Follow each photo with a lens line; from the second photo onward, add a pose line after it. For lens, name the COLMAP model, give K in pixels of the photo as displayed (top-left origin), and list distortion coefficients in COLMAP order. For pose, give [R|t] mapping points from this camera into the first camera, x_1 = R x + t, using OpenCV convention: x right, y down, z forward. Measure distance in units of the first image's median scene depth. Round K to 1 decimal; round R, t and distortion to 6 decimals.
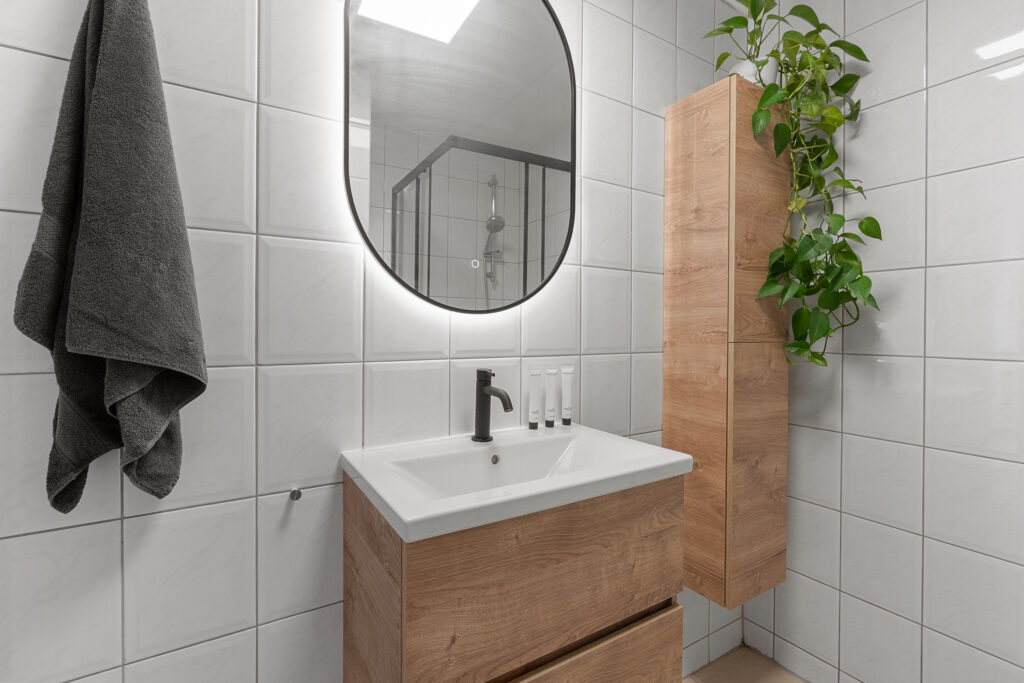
lens RADIAL K [[472.4, 0, 514.9], [0, 472.4, 328.1], [0, 0, 1]] dist [-0.012882, 0.004250]
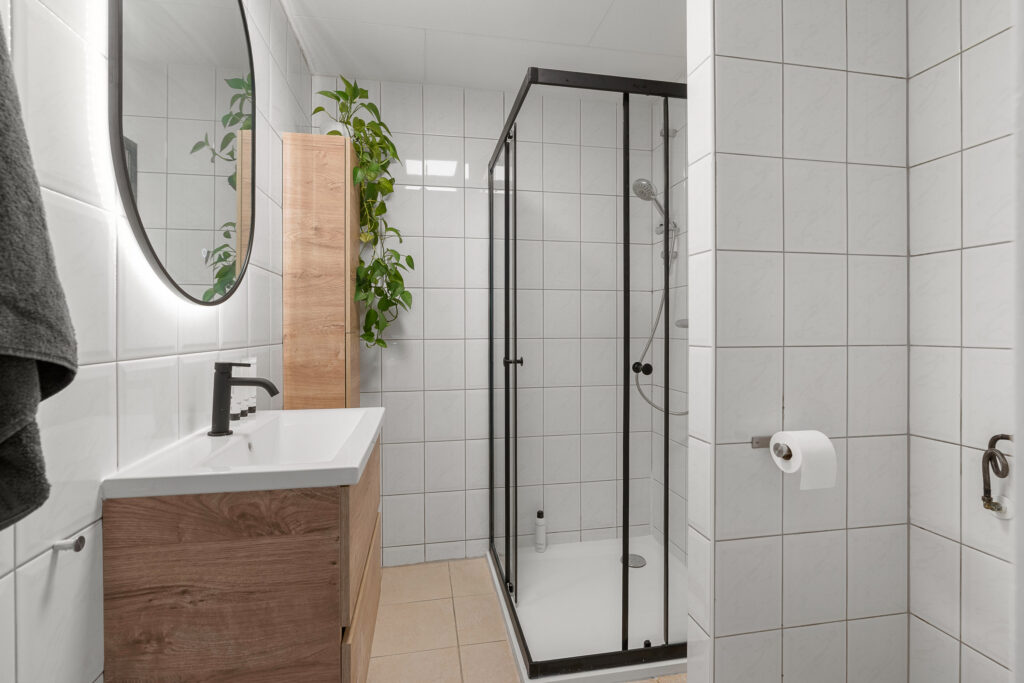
lens RADIAL K [[472.4, 0, 513.2], [0, 472.4, 333.2], [0, 0, 1]] dist [-0.012882, 0.004250]
pose [[0.343541, -0.015647, 0.939007, -0.622012], [0.005094, 0.999878, 0.014798, 0.012549], [-0.939124, -0.000300, 0.343578, 0.078170]]
